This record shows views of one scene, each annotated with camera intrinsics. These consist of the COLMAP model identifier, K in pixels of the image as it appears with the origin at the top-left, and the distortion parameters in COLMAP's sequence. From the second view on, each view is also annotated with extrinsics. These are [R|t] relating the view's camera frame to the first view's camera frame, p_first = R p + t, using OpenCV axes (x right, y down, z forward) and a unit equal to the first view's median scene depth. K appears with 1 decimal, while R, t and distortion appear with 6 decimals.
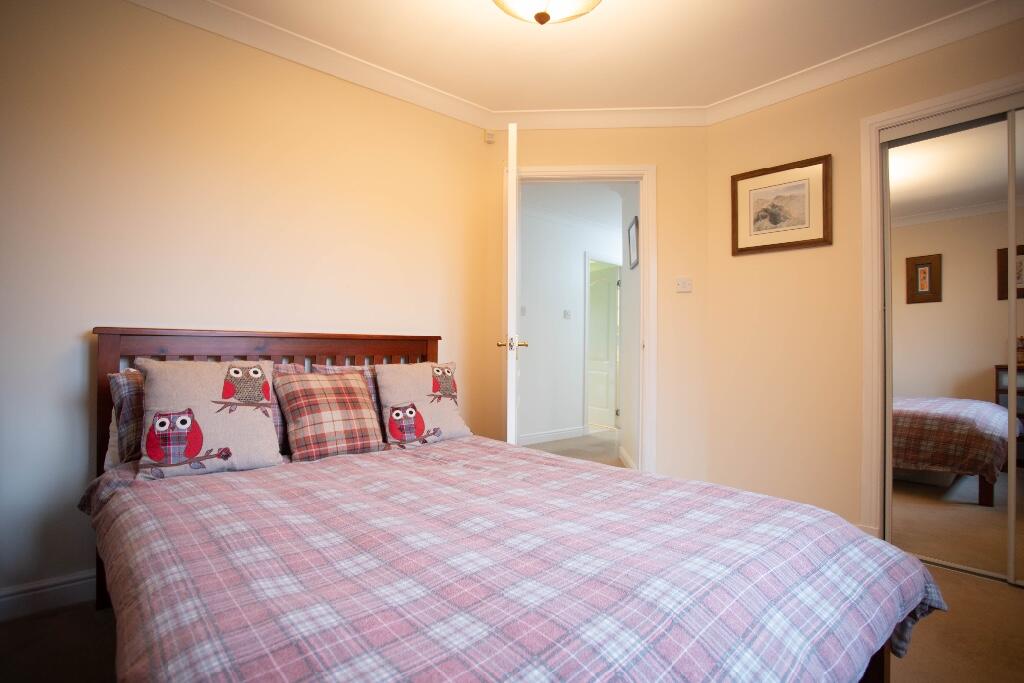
lens RADIAL K [[496.3, 0, 512.0], [0, 496.3, 341.5], [0, 0, 1]] dist [-0.062587, 0.000585]
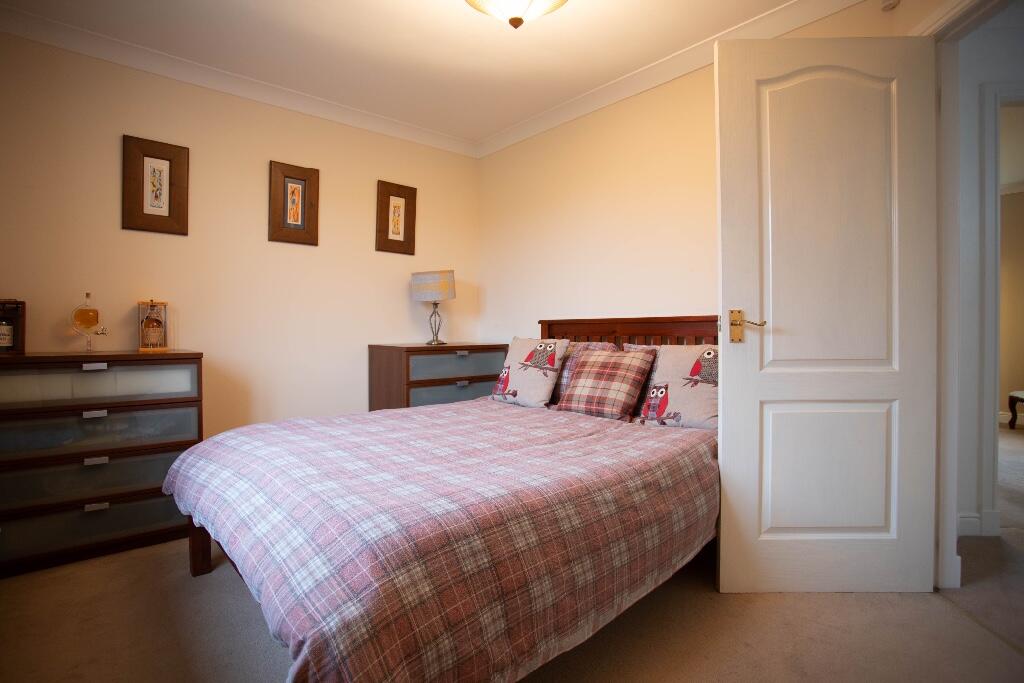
lens RADIAL K [[496.3, 0, 512.0], [0, 496.3, 341.5], [0, 0, 1]] dist [-0.062587, 0.000585]
pose [[0.012590, 0.002909, -0.999917, 0.971531], [0.017285, 0.999846, 0.003127, 0.035495], [0.999771, -0.017323, 0.012537, 0.818689]]
